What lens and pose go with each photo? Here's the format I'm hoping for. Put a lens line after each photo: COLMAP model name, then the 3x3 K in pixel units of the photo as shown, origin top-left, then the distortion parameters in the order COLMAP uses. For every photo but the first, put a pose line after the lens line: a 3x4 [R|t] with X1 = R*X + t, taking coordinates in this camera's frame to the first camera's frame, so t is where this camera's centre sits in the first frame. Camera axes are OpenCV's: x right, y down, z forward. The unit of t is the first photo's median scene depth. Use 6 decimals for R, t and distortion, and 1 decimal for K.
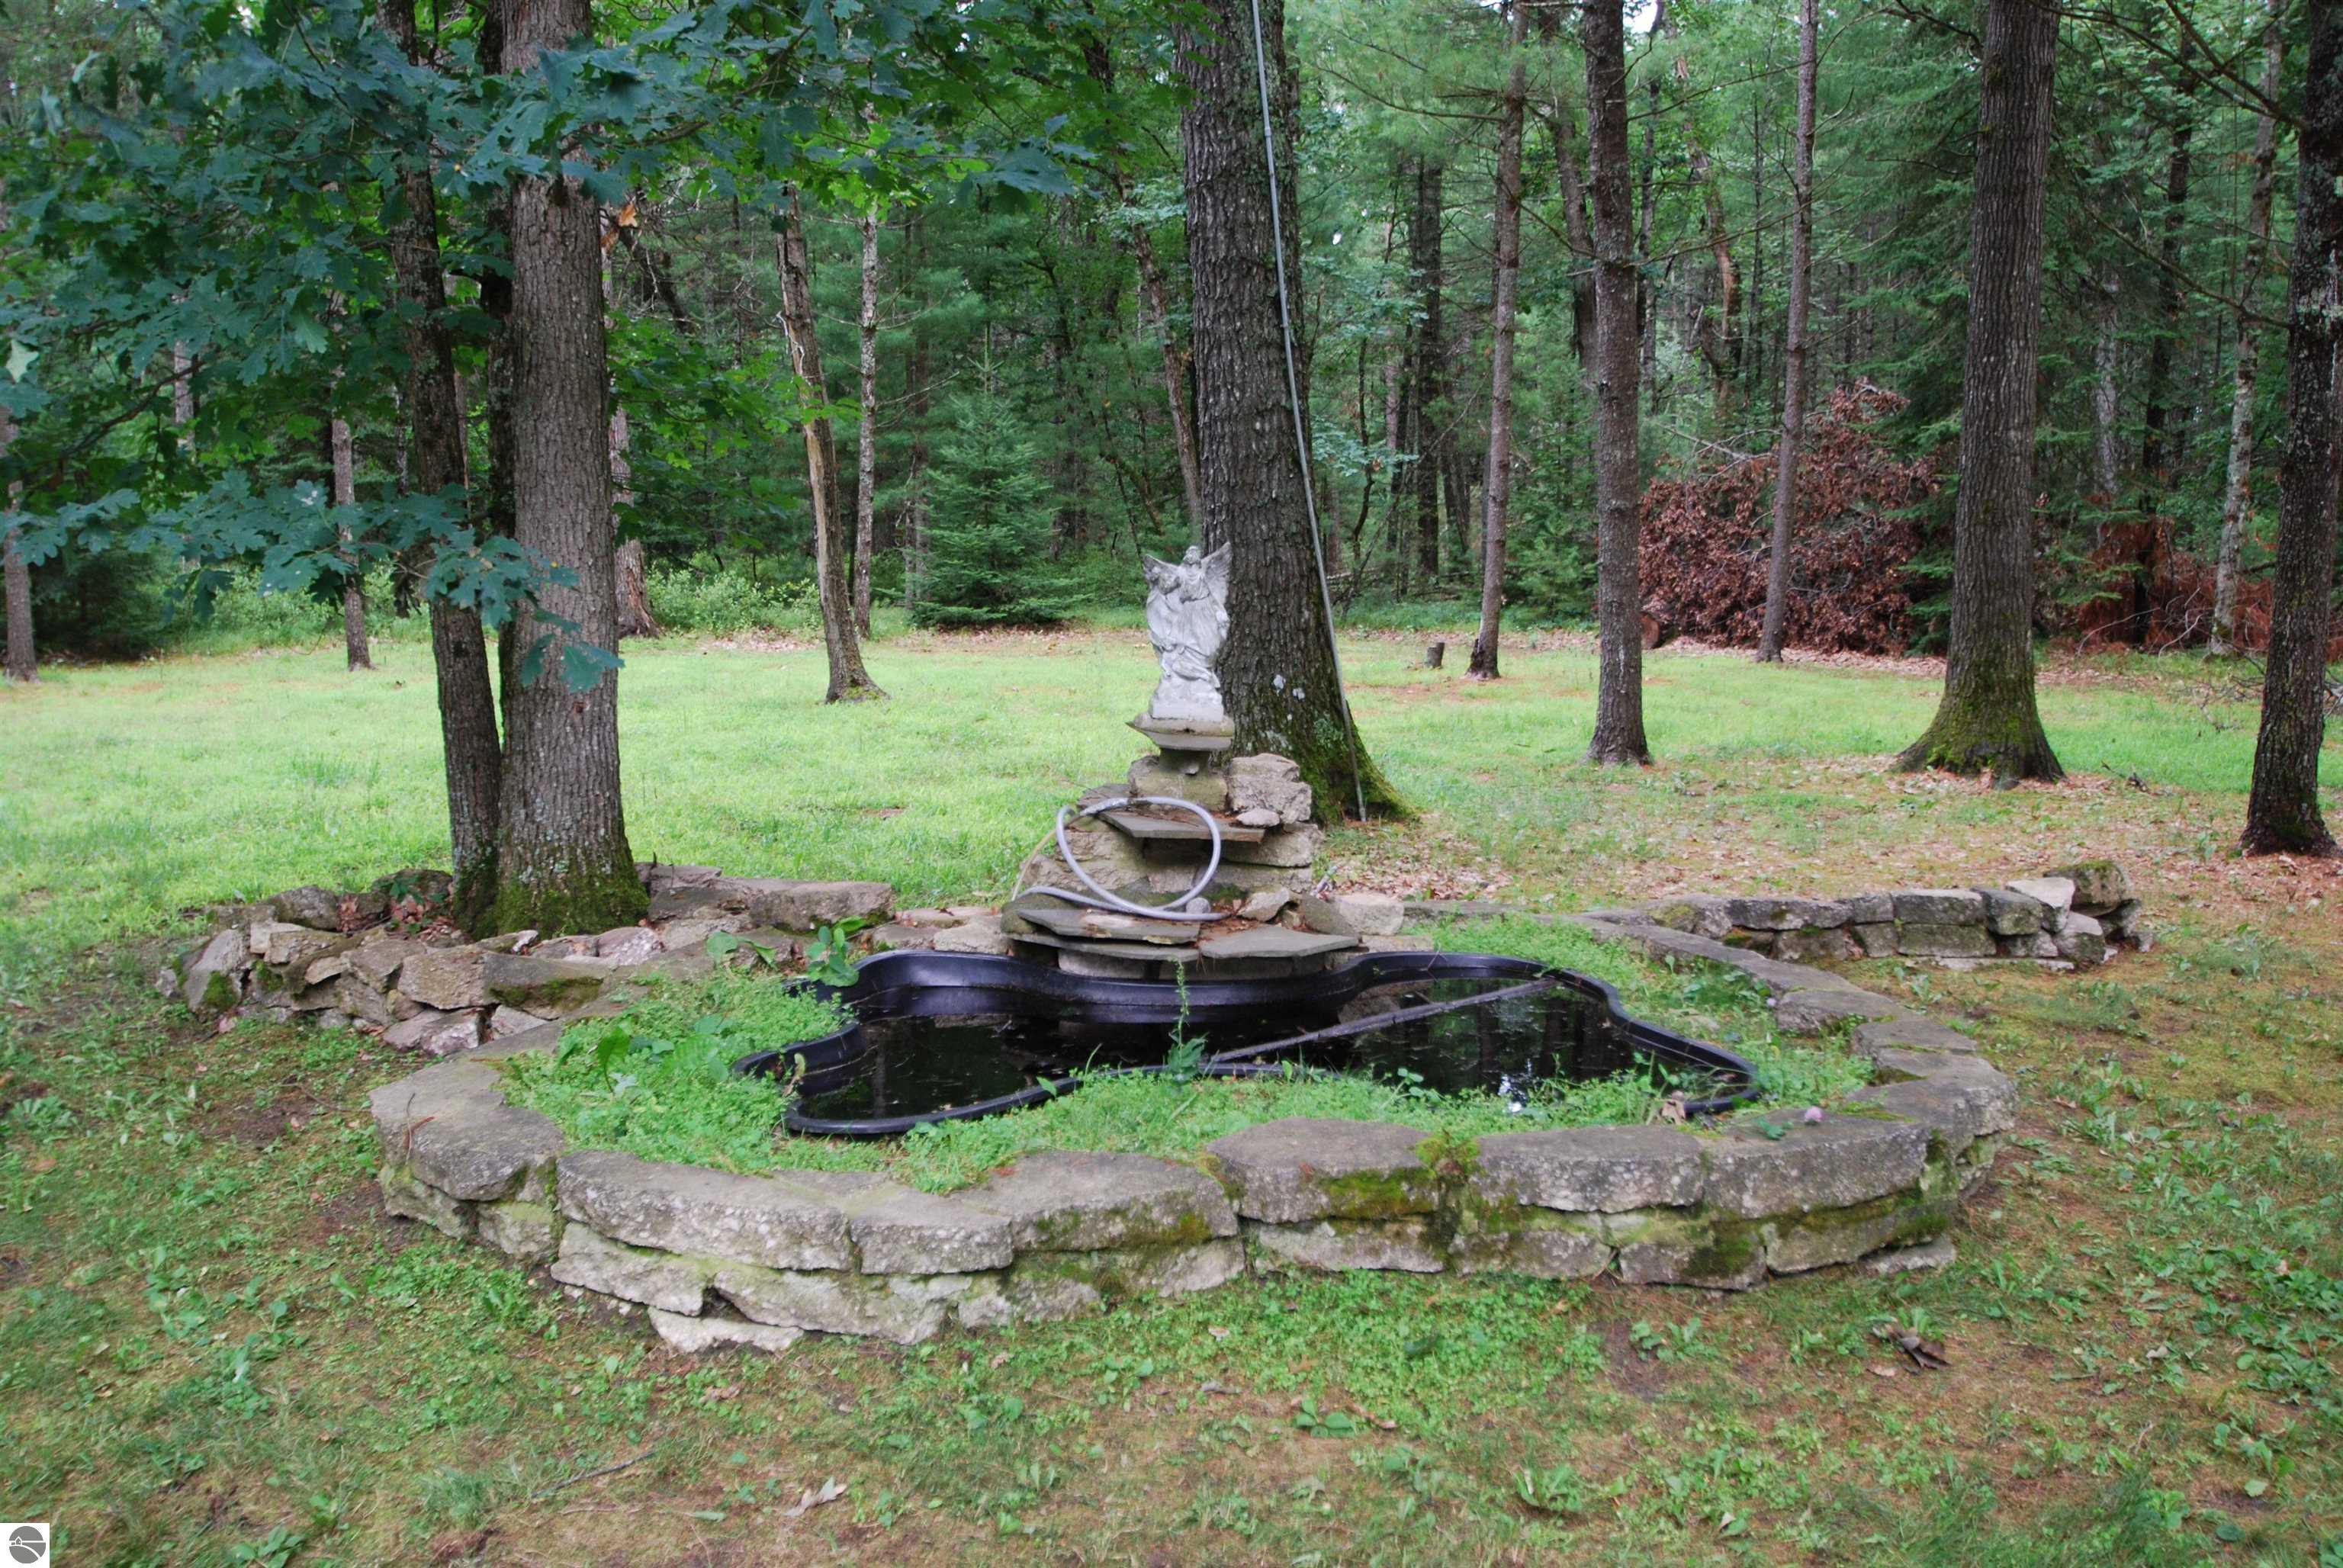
lens RADIAL K [[2045.4, 0, 1171.5], [0, 2045.4, 784.0], [0, 0, 1]] dist [-0.001129, -0.000762]
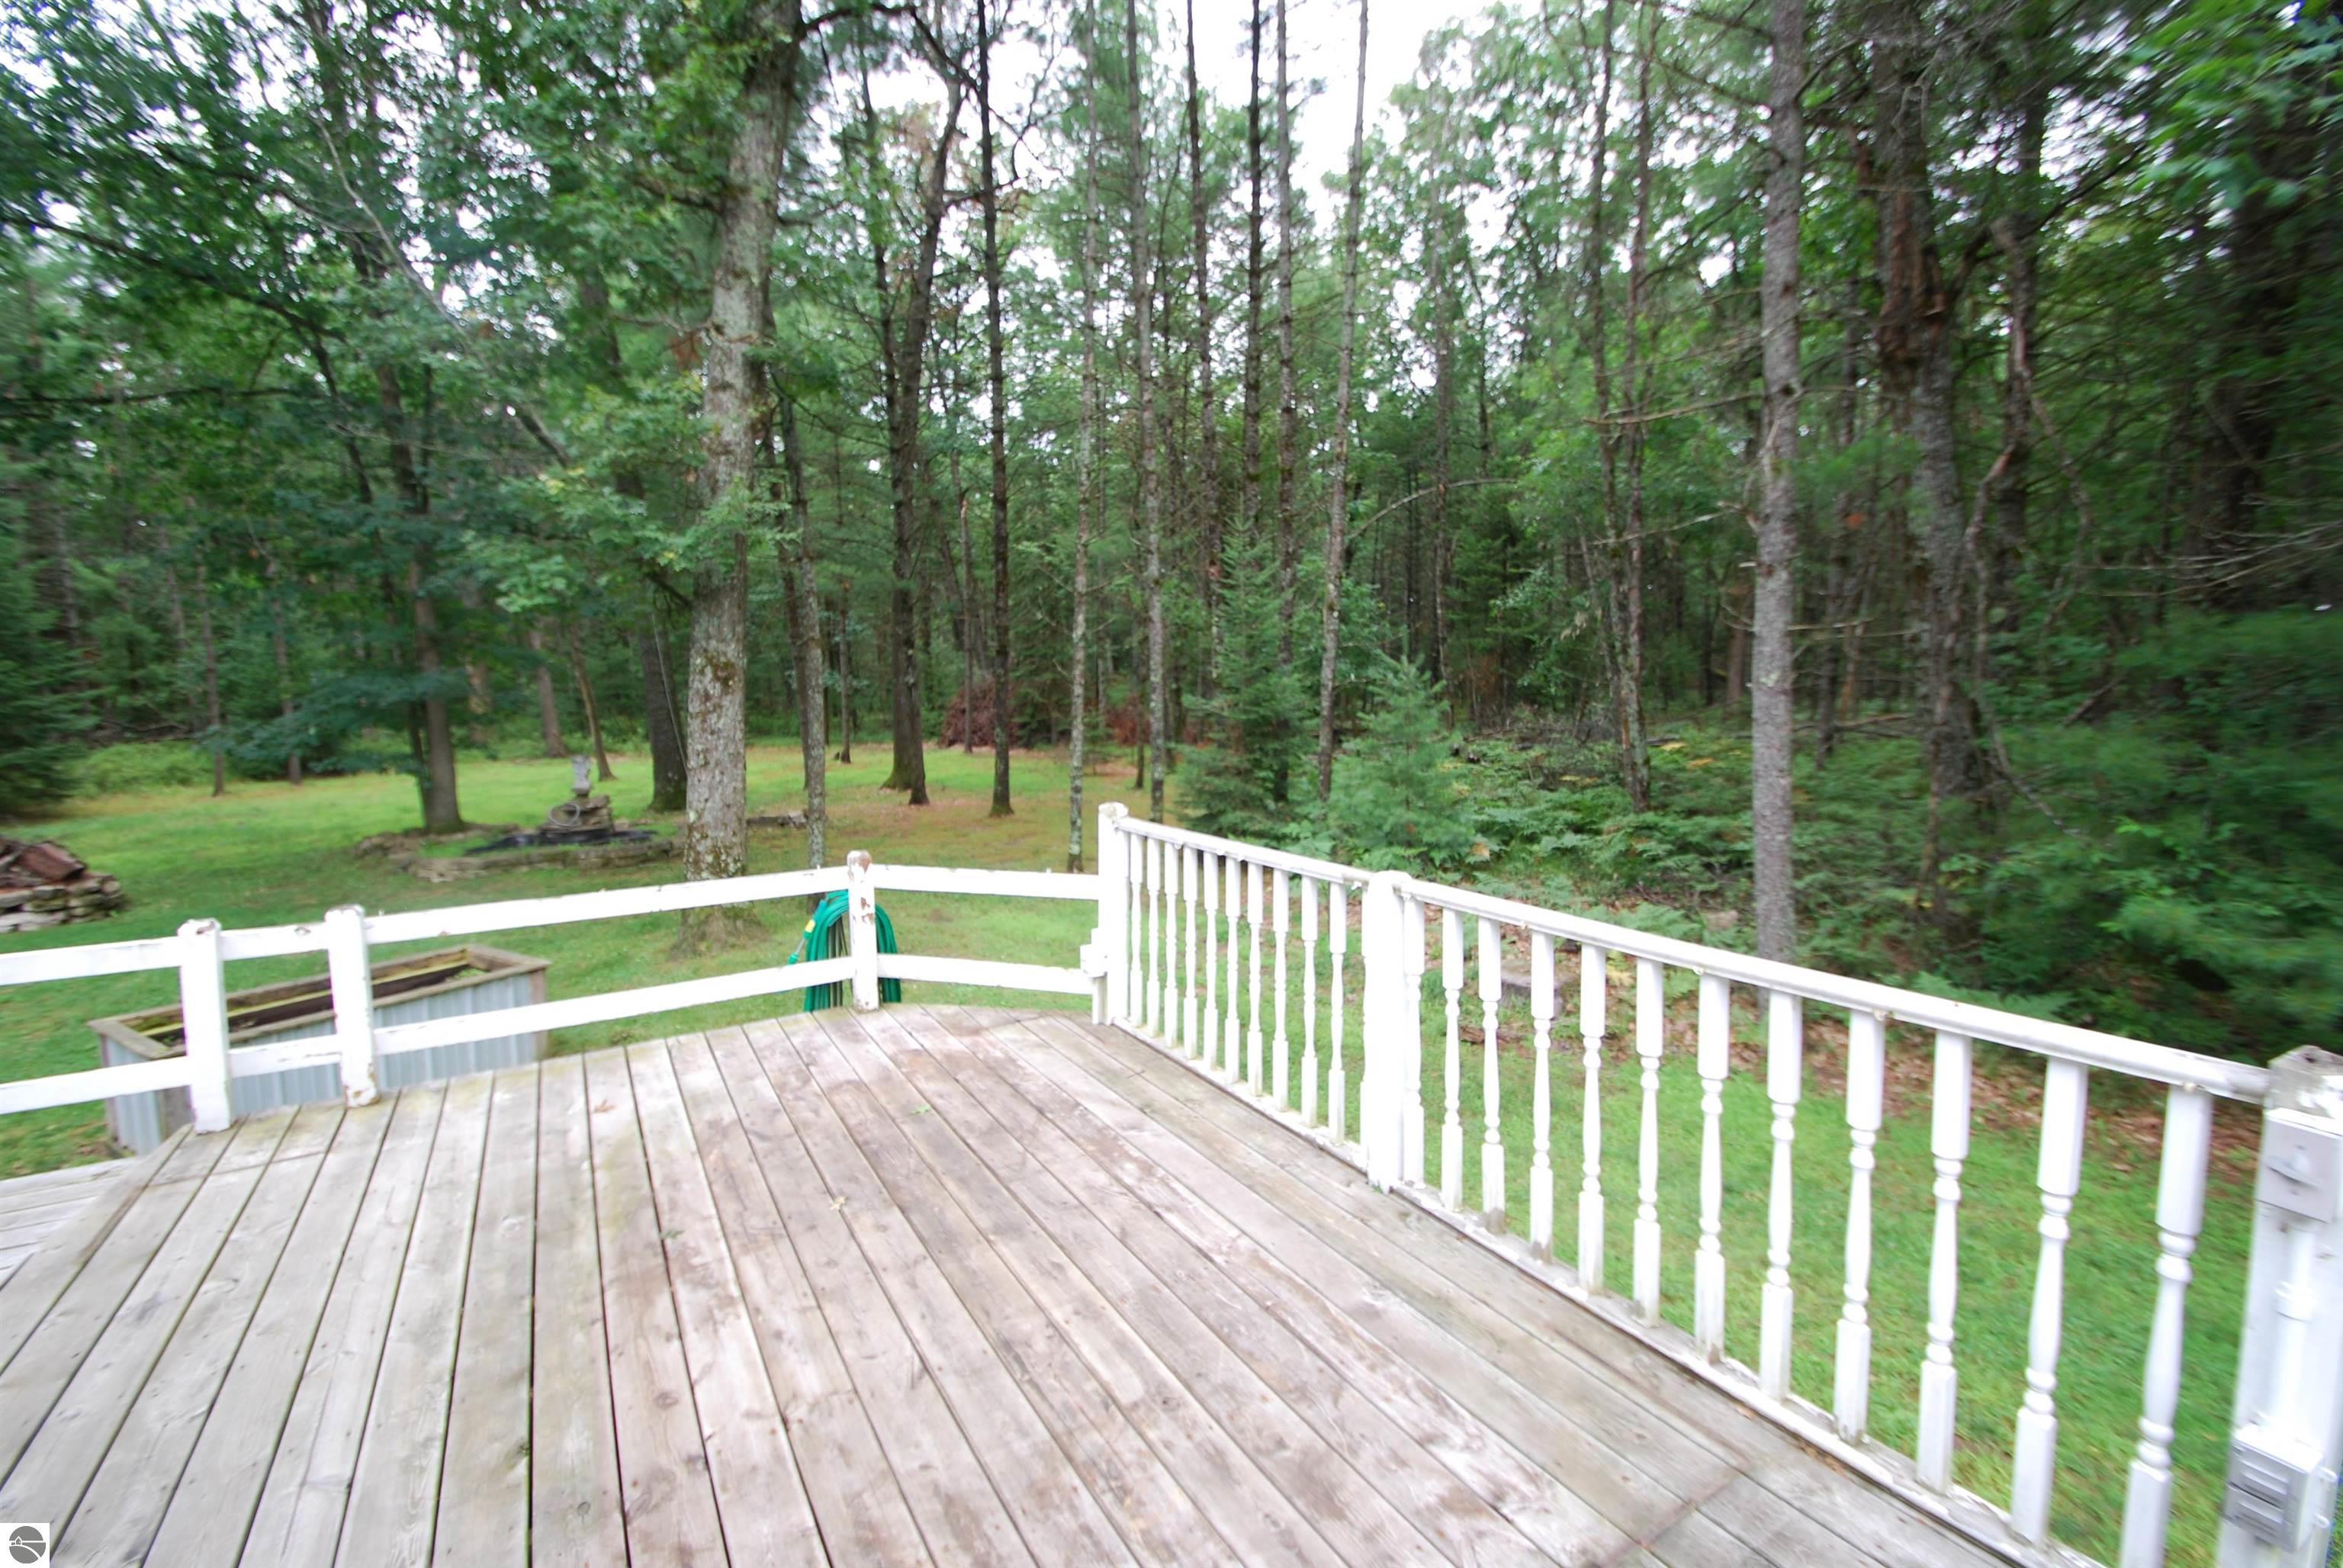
lens RADIAL K [[1027.9, 0, 1171.5], [0, 1027.9, 784.0], [0, 0, 1]] dist [0.005016, -0.012568]
pose [[0.977826, -0.043799, 0.204787, 0.856682], [0.047044, 0.998832, -0.011006, 0.054519], [-0.204065, 0.020396, 0.978745, -1.681259]]
